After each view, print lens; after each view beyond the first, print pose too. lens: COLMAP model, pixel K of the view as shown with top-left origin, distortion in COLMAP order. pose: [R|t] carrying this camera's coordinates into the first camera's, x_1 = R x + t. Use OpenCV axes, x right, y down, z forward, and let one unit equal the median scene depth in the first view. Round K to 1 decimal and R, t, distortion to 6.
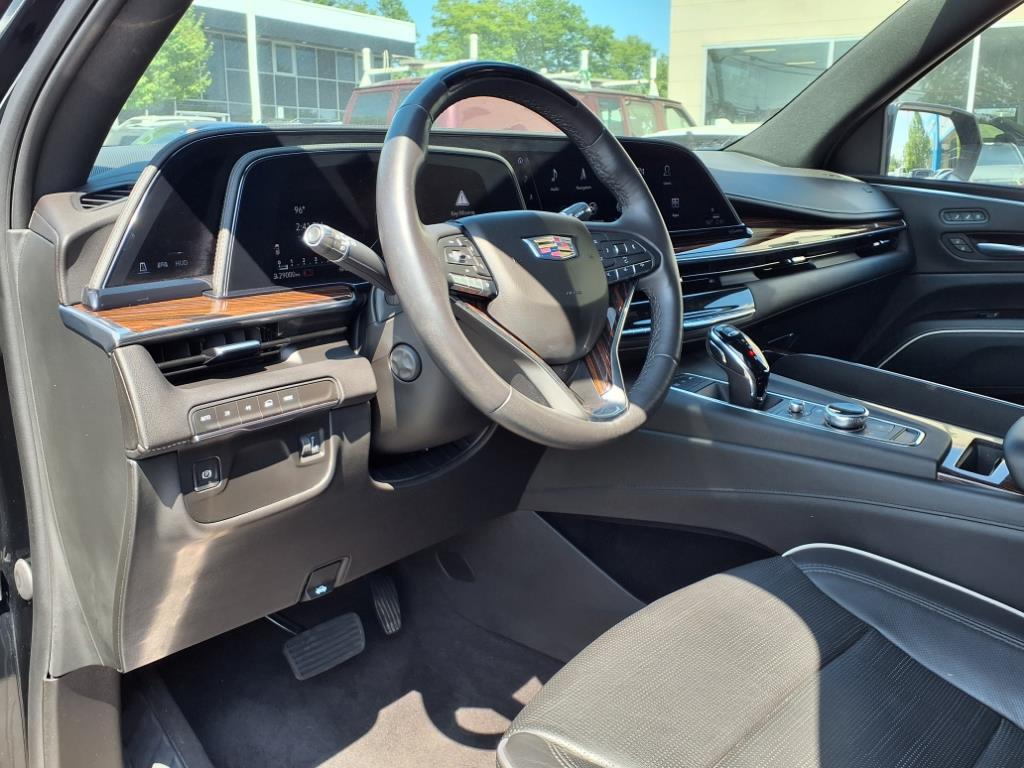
lens RADIAL K [[1066.5, 0, 512.0], [0, 1066.5, 384.0], [0, 0, 1]] dist [-0.009360, -0.008628]
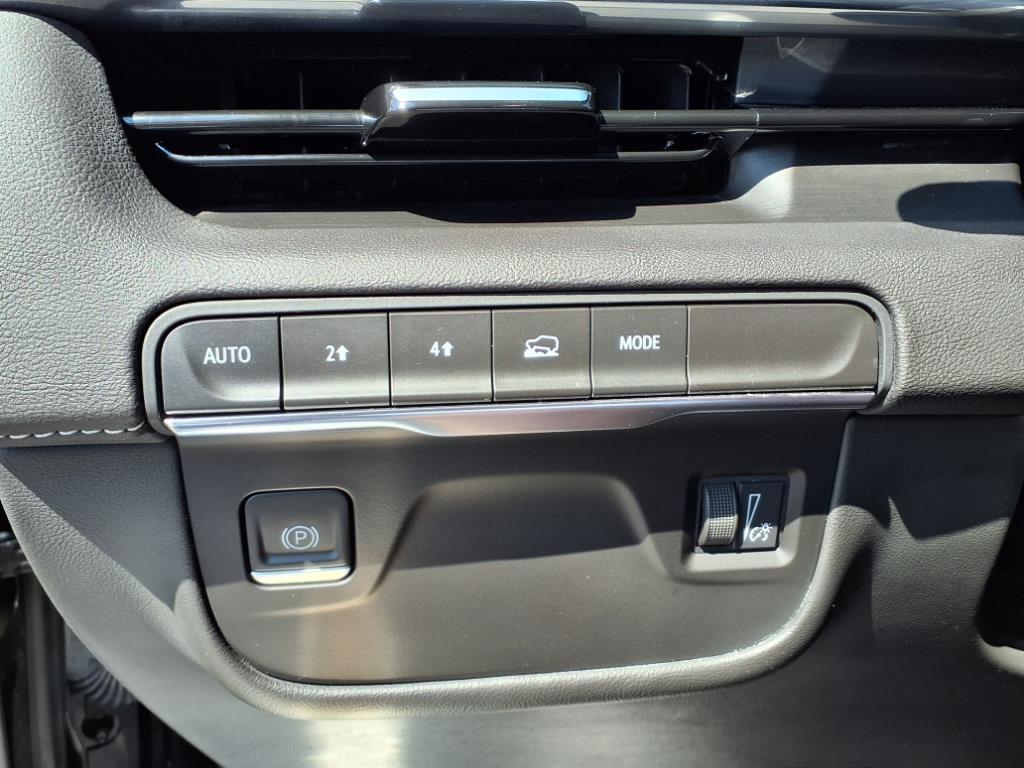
lens RADIAL K [[1066.5, 0, 512.0], [0, 1066.5, 384.0], [0, 0, 1]] dist [-0.009360, -0.008628]
pose [[0.741448, 0.280544, -0.609549, -0.079716], [-0.183430, 0.958545, 0.218047, -0.025713], [0.645452, -0.049861, 0.762172, 0.794022]]
